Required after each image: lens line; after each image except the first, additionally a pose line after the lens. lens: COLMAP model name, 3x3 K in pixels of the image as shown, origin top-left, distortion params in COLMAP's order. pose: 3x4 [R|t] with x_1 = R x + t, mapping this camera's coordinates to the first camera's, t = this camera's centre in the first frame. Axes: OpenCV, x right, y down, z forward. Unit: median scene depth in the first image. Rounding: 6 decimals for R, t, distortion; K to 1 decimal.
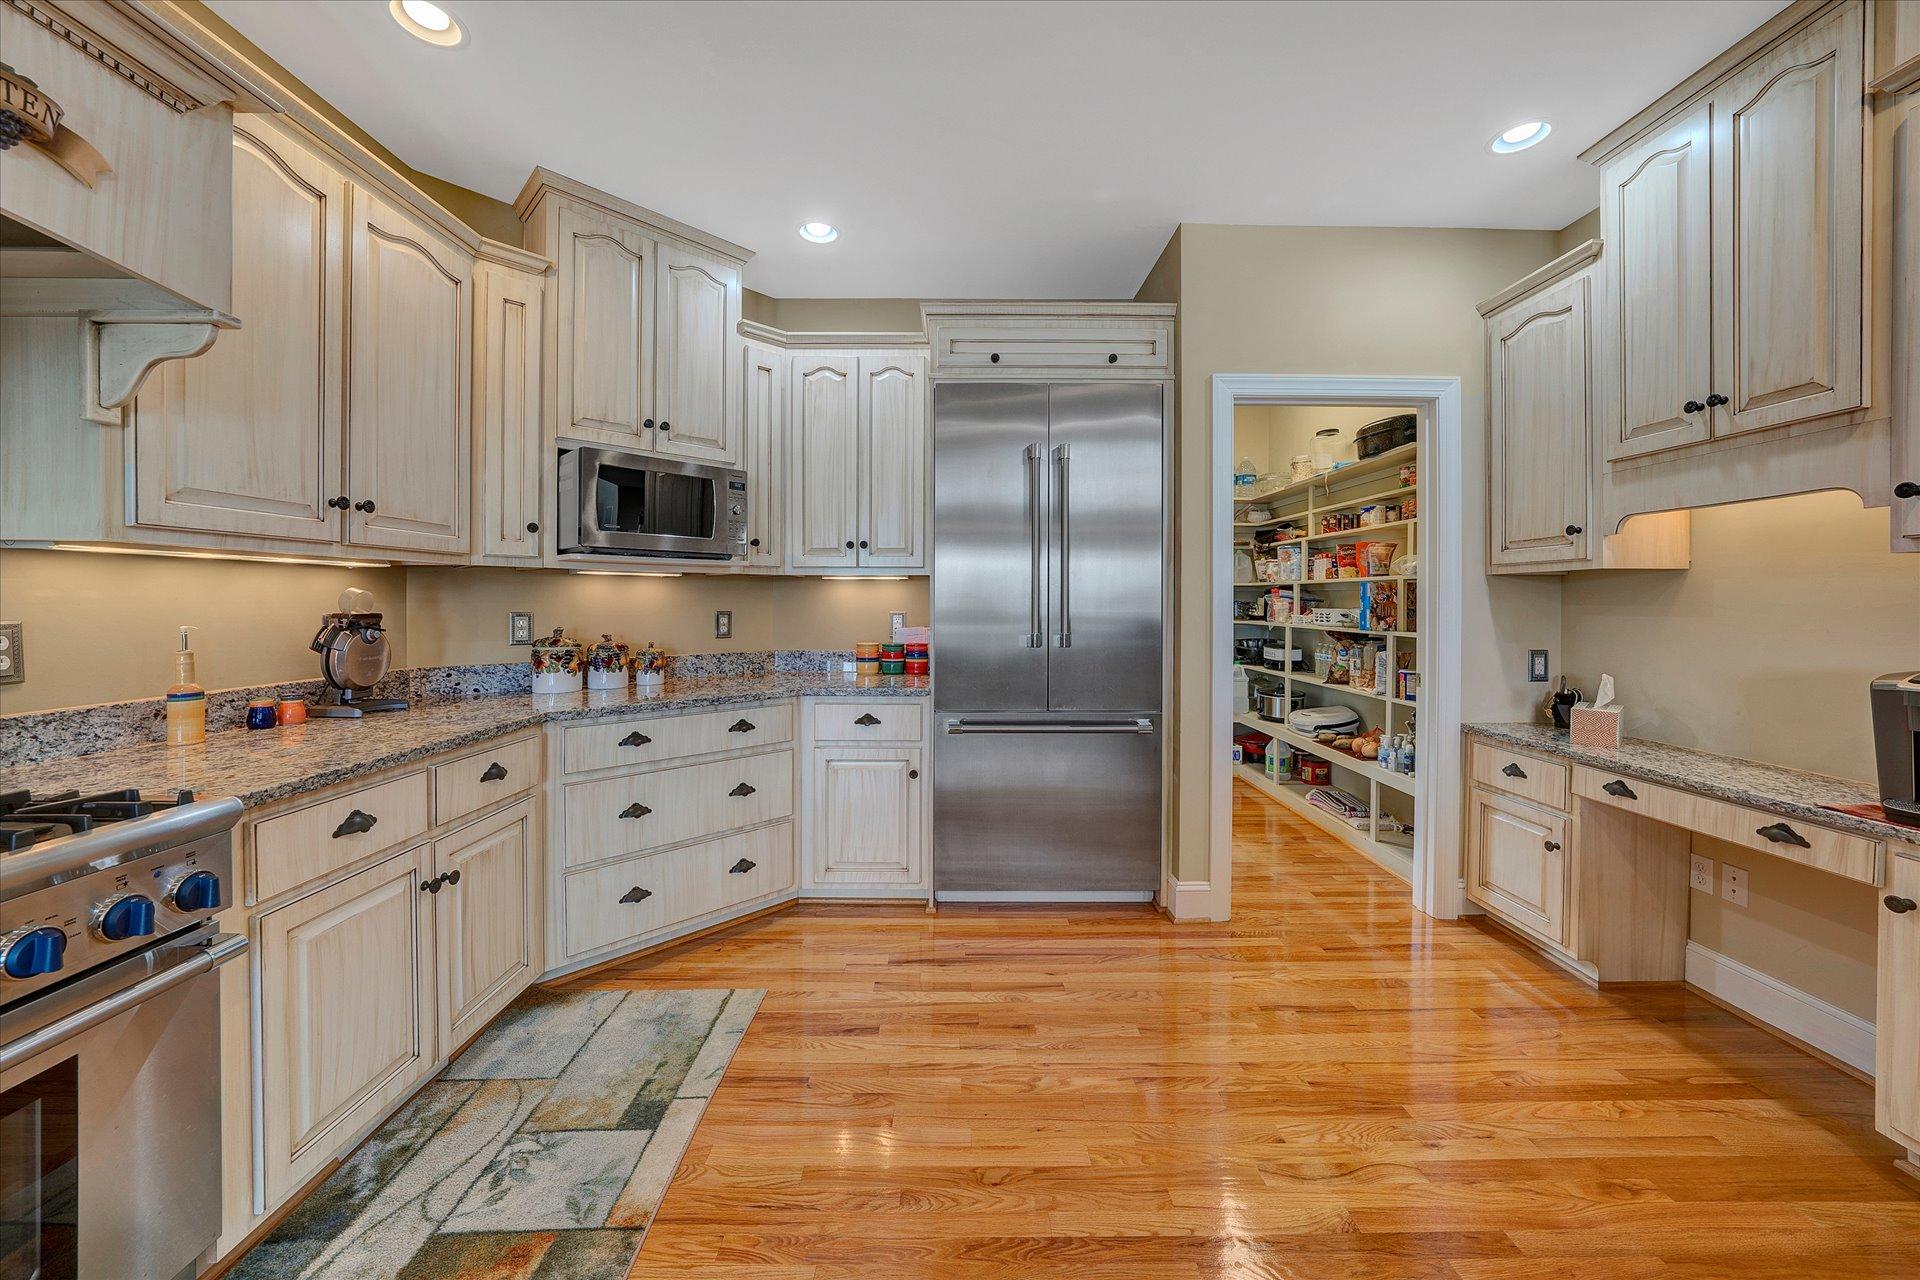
lens RADIAL K [[737.9, 0, 957.4], [0, 737.9, 608.7], [0, 0, 1]] dist [-0.003203, -0.000060]
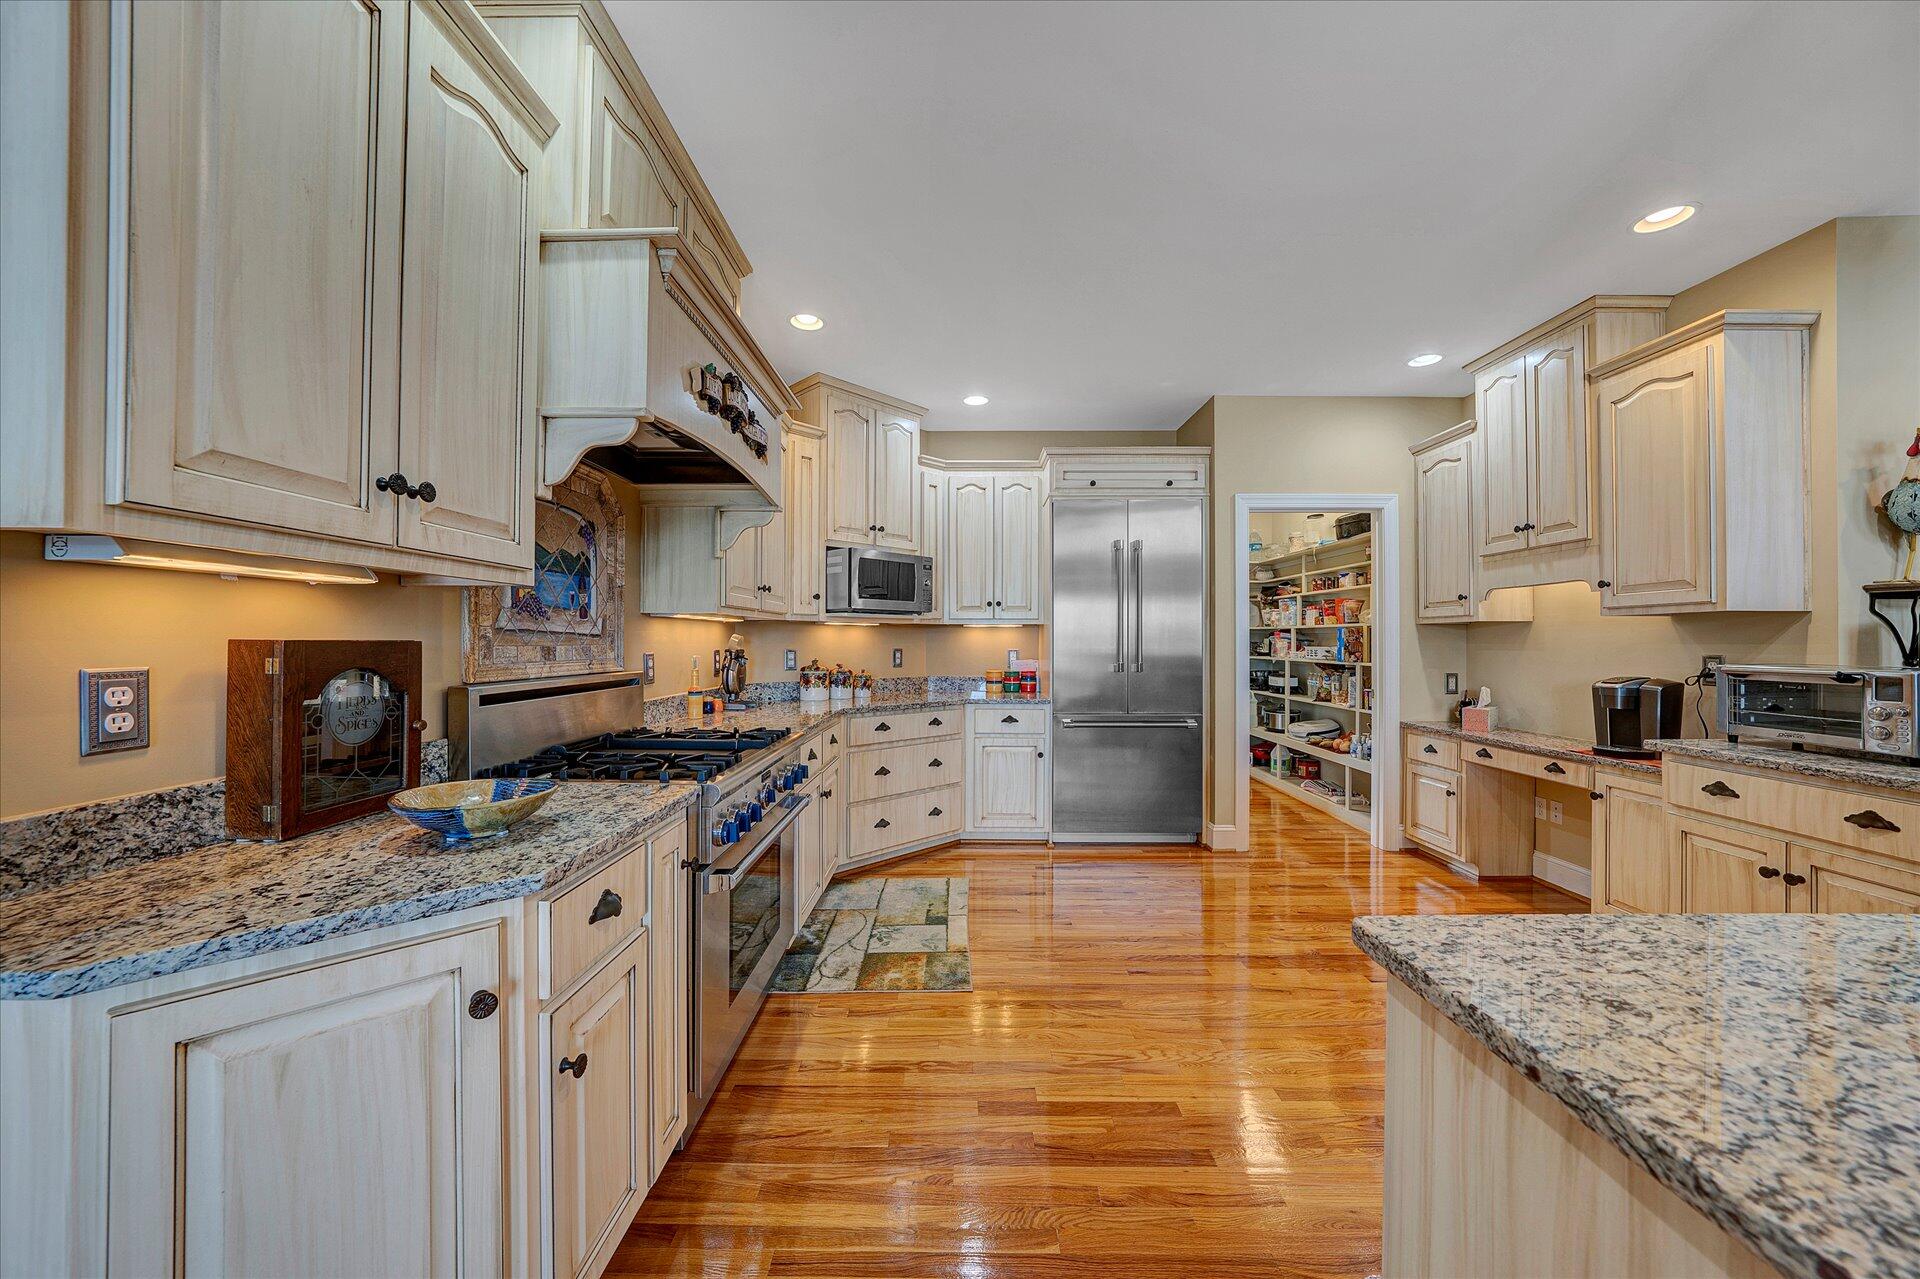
lens RADIAL K [[731.9, 0, 960.0], [0, 731.9, 639.5], [0, 0, 1]] dist [0.000274, -0.000039]
pose [[0.999995, -0.001247, -0.002923, -0.218652], [0.001211, 0.999922, -0.012426, 0.003702], [0.002938, 0.012422, 0.999919, -0.511015]]
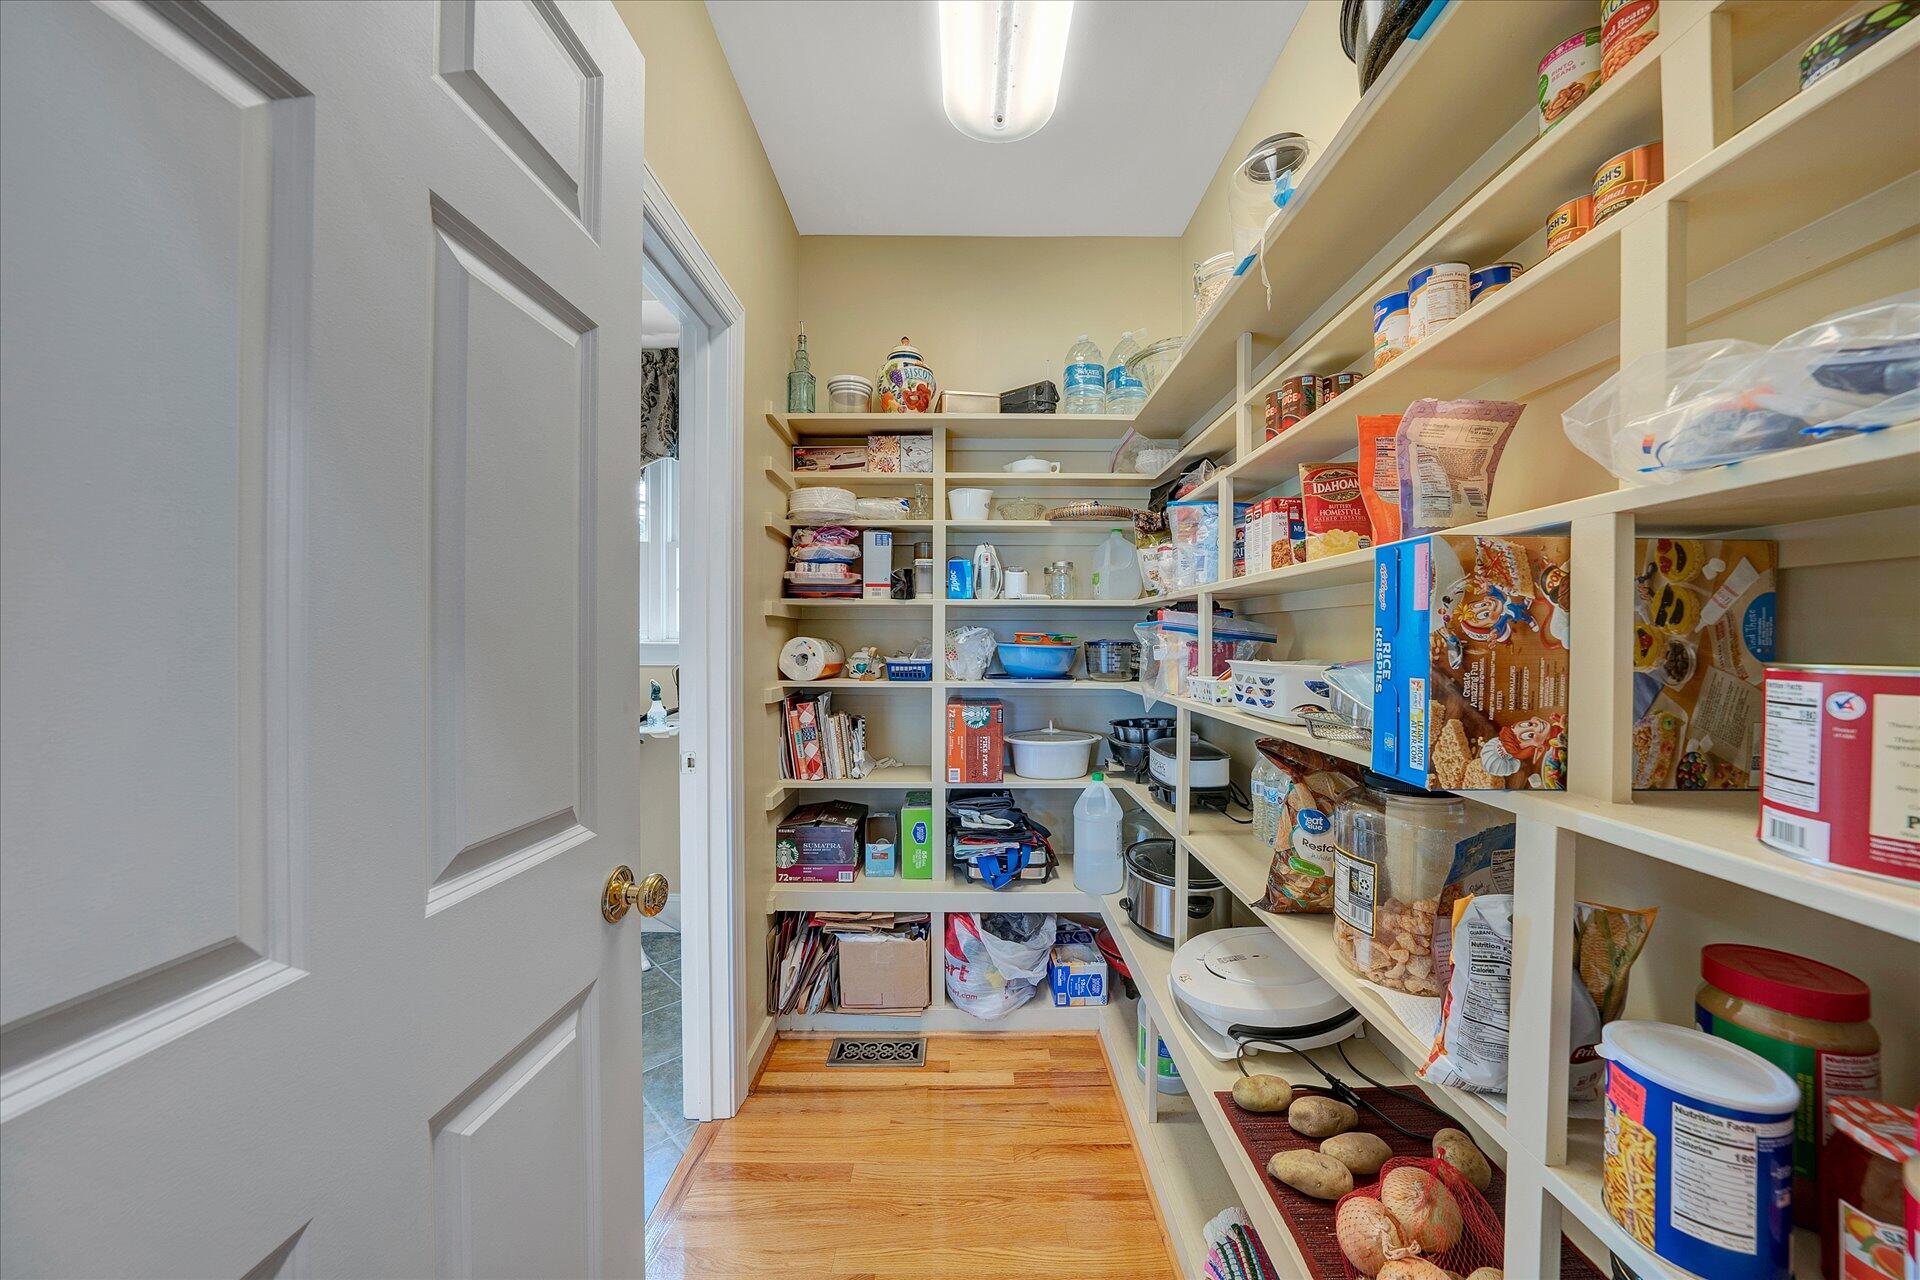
lens RADIAL K [[731.9, 0, 960.0], [0, 731.9, 640.0], [0, 0, 1]] dist [0.000274, -0.000039]
pose [[0.999850, 0.001944, -0.017223, 0.541836], [-0.002157, 0.999921, -0.012346, -0.007877], [0.017198, 0.012381, 0.999775, 0.990058]]
